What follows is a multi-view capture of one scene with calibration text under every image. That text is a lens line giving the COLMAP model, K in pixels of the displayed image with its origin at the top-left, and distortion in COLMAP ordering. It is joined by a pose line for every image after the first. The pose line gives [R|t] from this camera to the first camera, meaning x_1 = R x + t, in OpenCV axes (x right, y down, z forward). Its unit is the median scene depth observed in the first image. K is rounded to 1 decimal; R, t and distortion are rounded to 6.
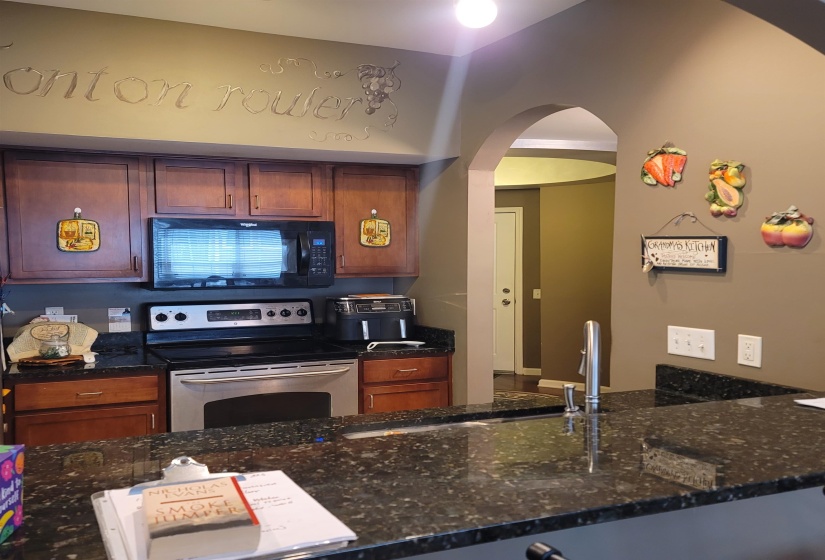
lens RADIAL K [[810.2, 0, 412.5], [0, 810.2, 280.0], [0, 0, 1]] dist [0.079732, -0.033687]
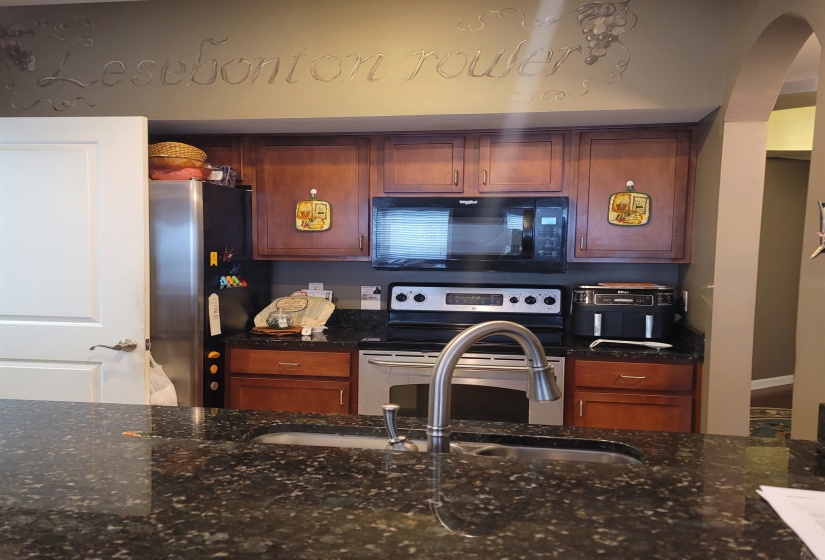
lens RADIAL K [[814.1, 0, 412.4], [0, 814.1, 307.7], [0, 0, 1]] dist [0.062952, -0.010411]
pose [[0.806787, 0.057127, -0.588074, 0.303049], [-0.028155, 0.997901, 0.058312, -0.000250], [0.590171, -0.030488, 0.806702, 0.209969]]
